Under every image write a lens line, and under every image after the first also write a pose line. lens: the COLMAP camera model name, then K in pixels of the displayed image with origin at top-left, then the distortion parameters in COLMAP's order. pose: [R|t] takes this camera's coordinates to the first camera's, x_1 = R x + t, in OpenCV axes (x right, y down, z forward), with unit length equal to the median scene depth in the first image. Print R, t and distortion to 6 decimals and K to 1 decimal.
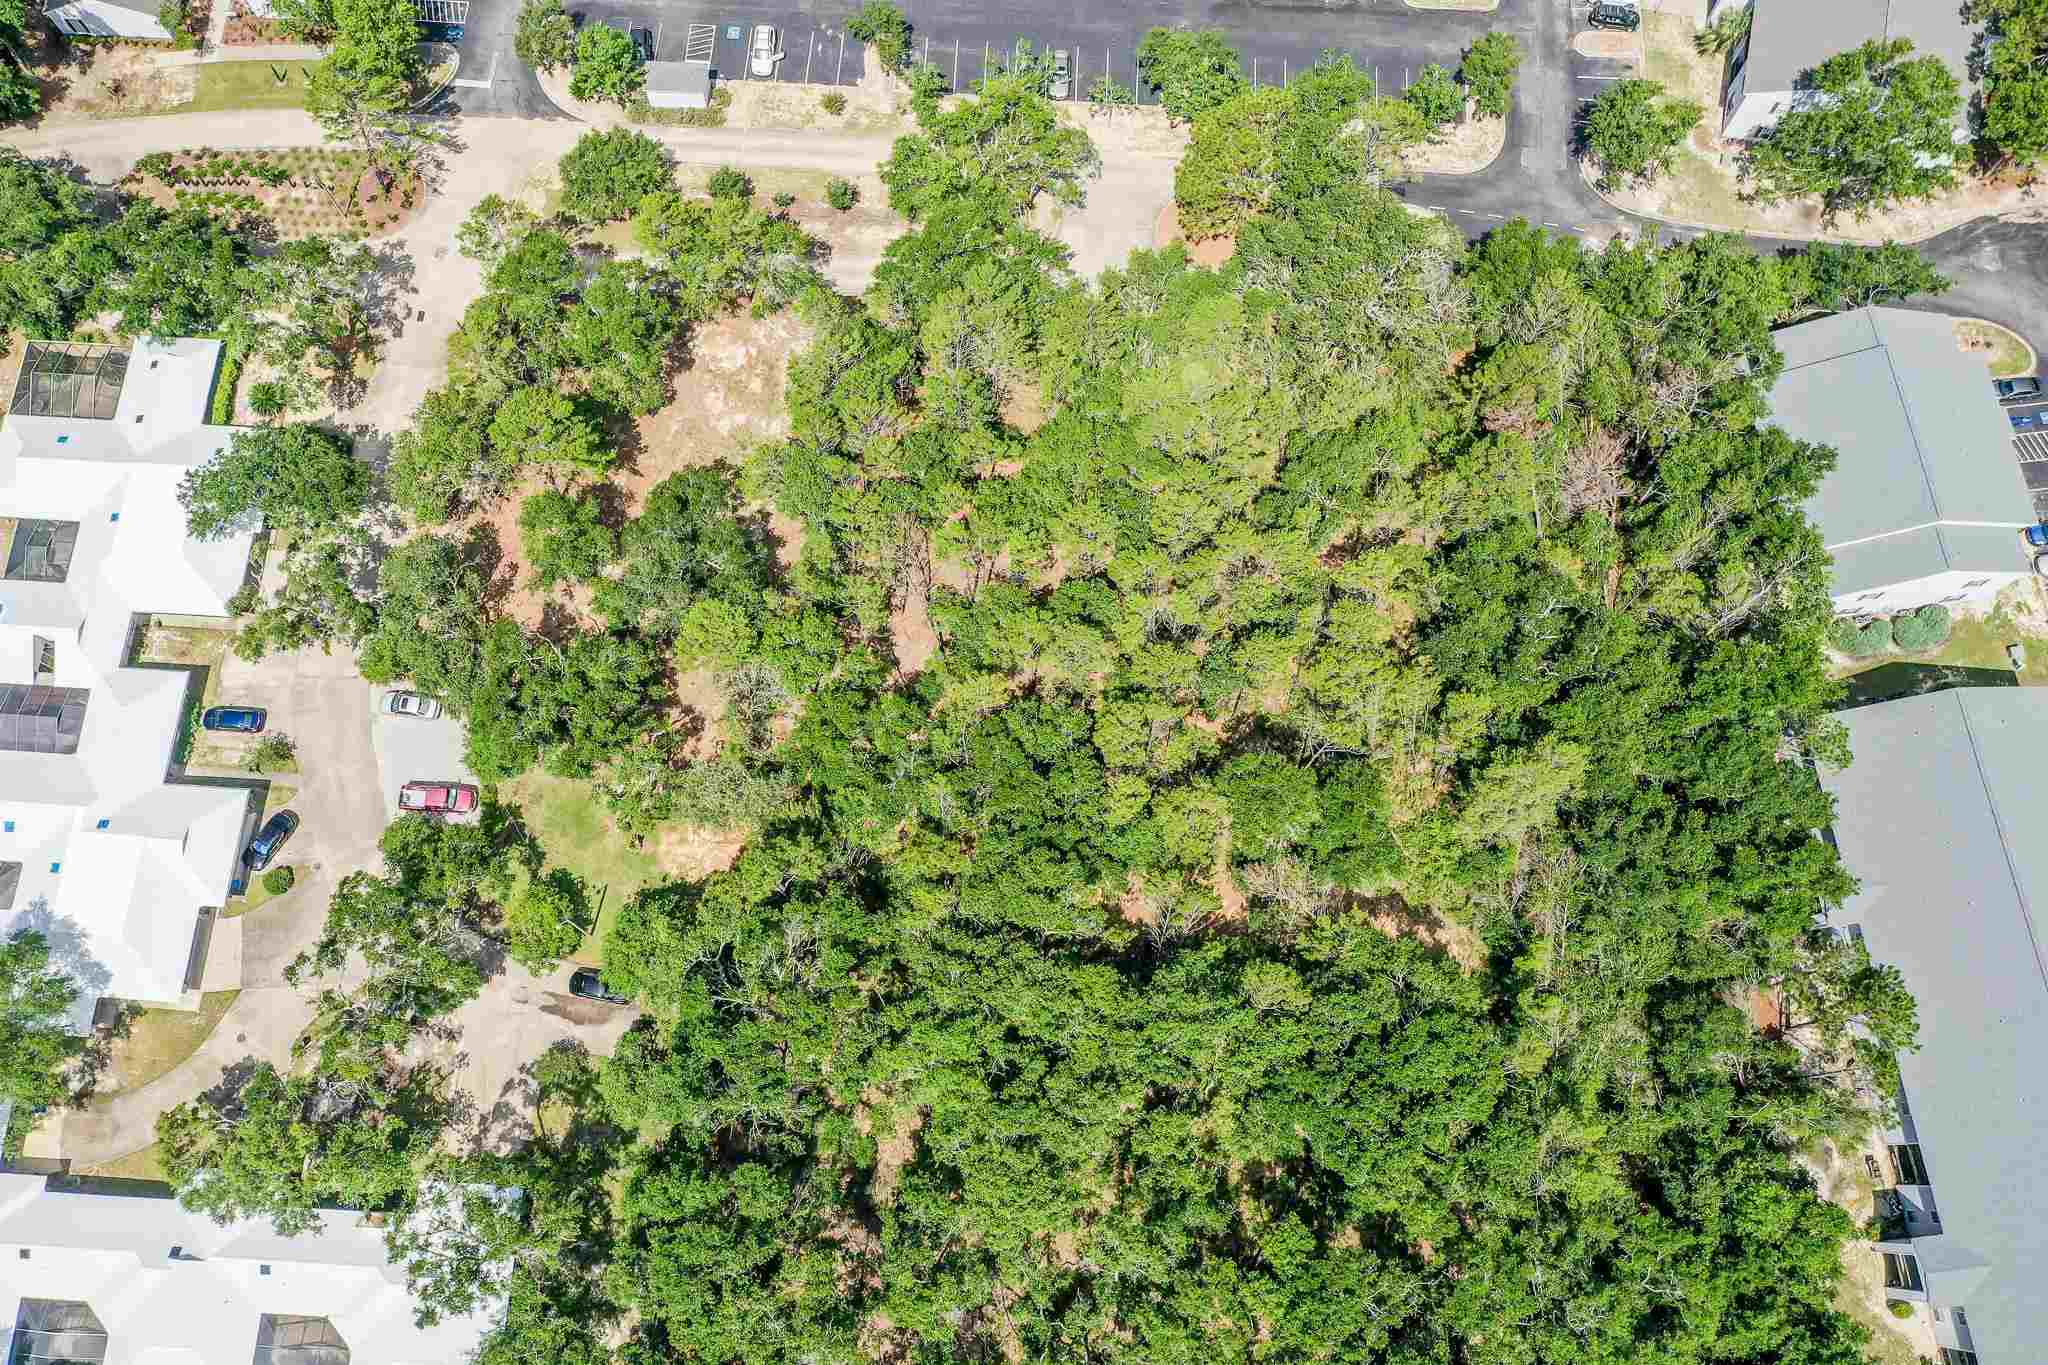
lens RADIAL K [[1596.4, 0, 1005.8], [0, 1596.4, 689.7], [0, 0, 1]] dist [-0.014270, -0.002943]
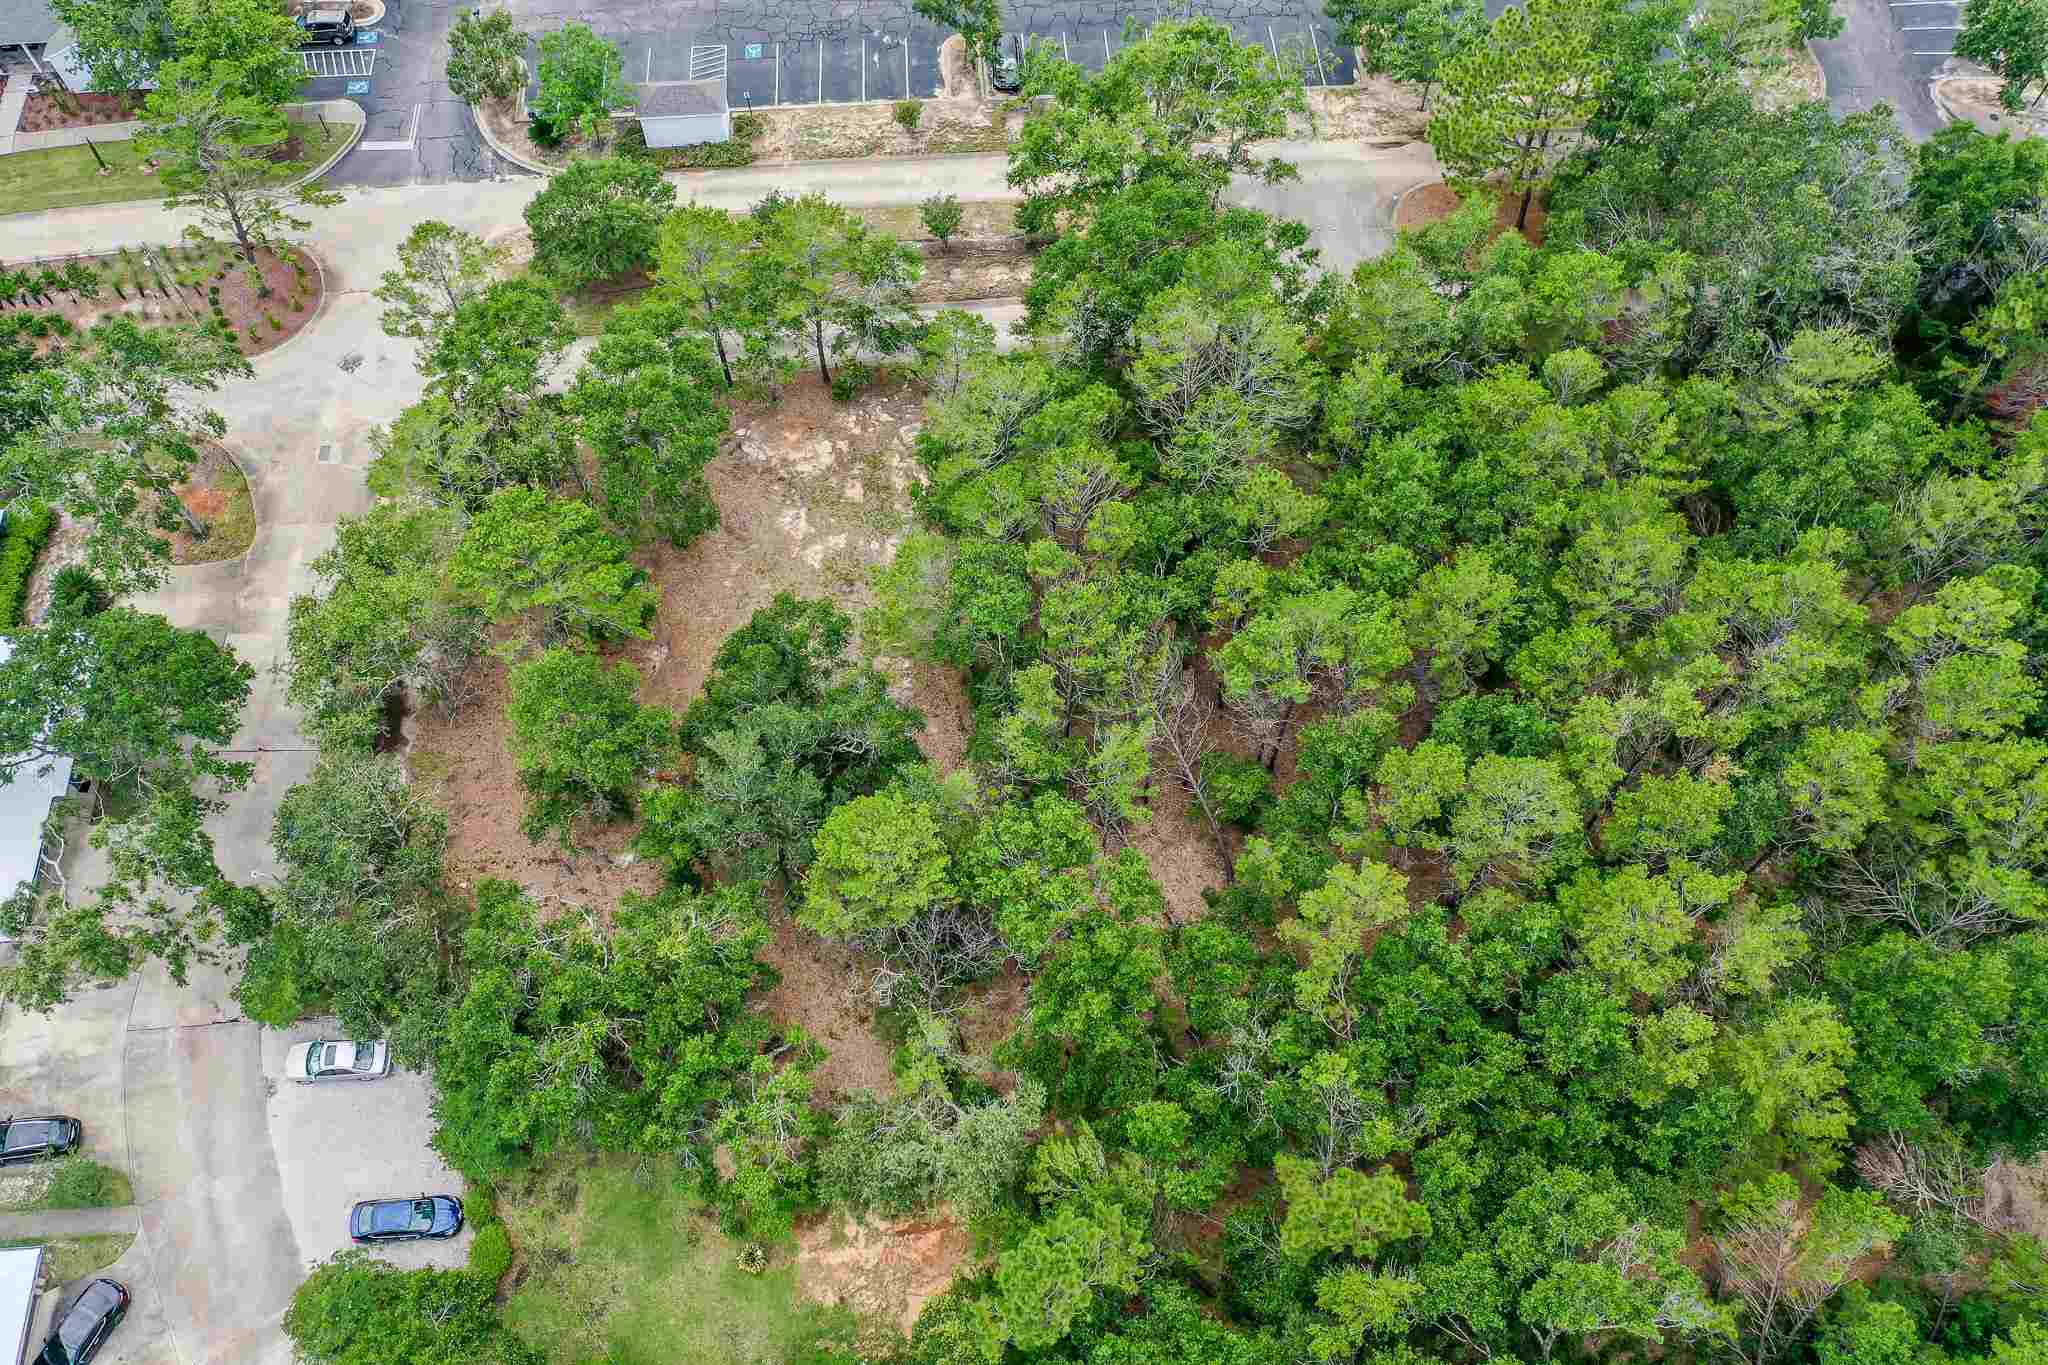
lens RADIAL K [[1596.4, 0, 1025.8], [0, 1596.4, 684.9], [0, 0, 1]] dist [-0.014270, -0.002943]
pose [[0.991295, -0.112126, 0.069007, -0.156972], [0.123469, 0.973684, -0.191559, 0.020834], [-0.045712, 0.198412, 0.979052, 0.418339]]
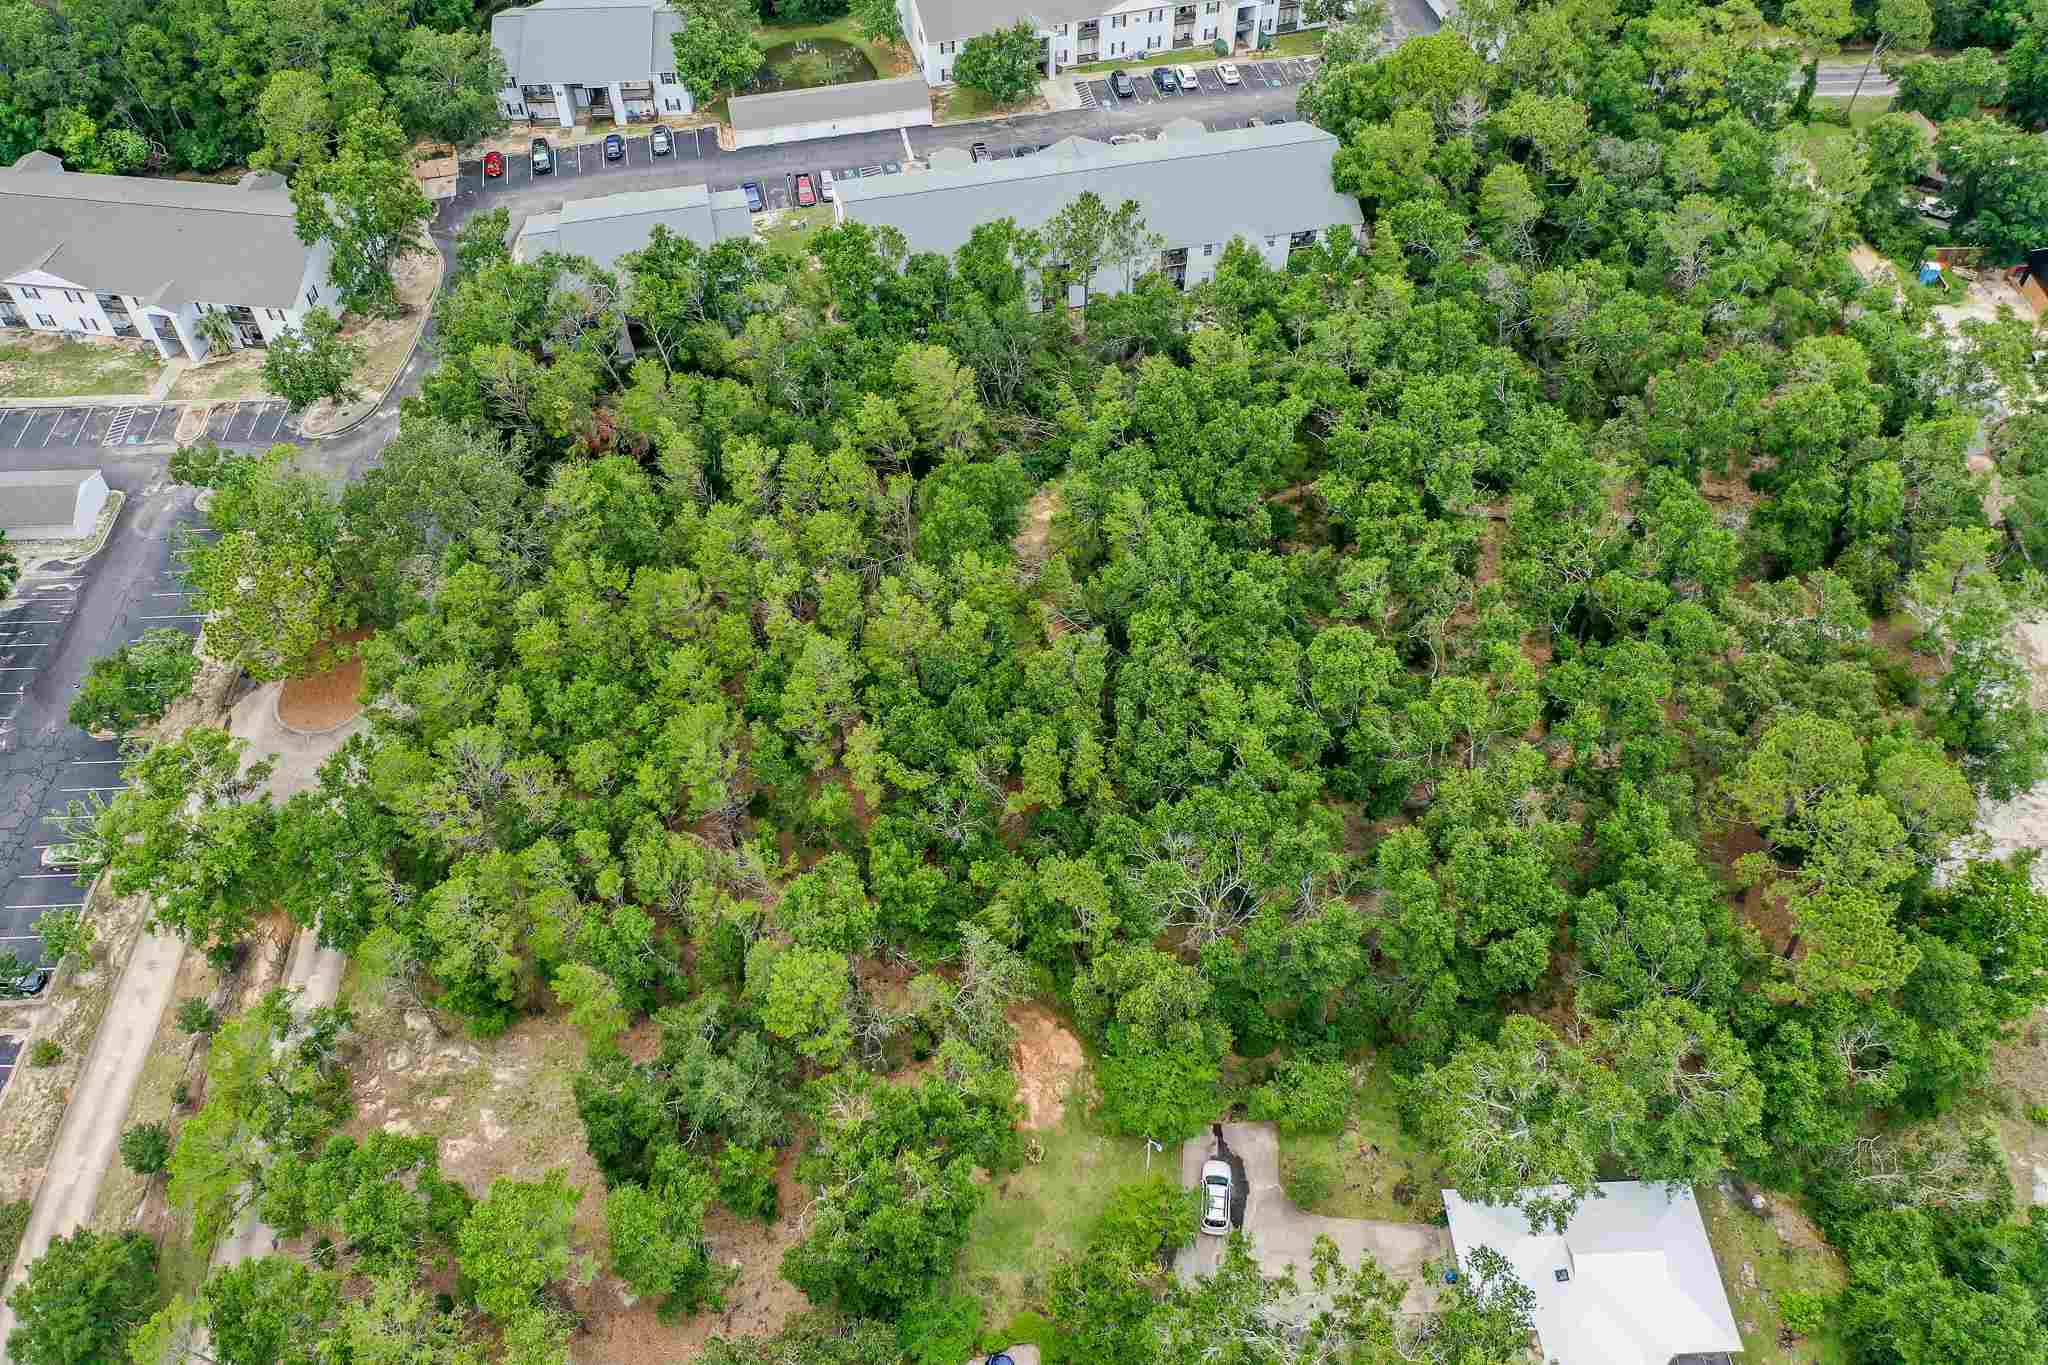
lens RADIAL K [[1596.4, 0, 1023.7], [0, 1596.4, 690.4], [0, 0, 1]] dist [-0.014270, -0.002943]
pose [[-0.097003, -0.749293, 0.655095, -0.613509], [0.955949, 0.113072, 0.270882, -0.168495], [-0.277043, 0.652514, 0.705317, 0.247826]]
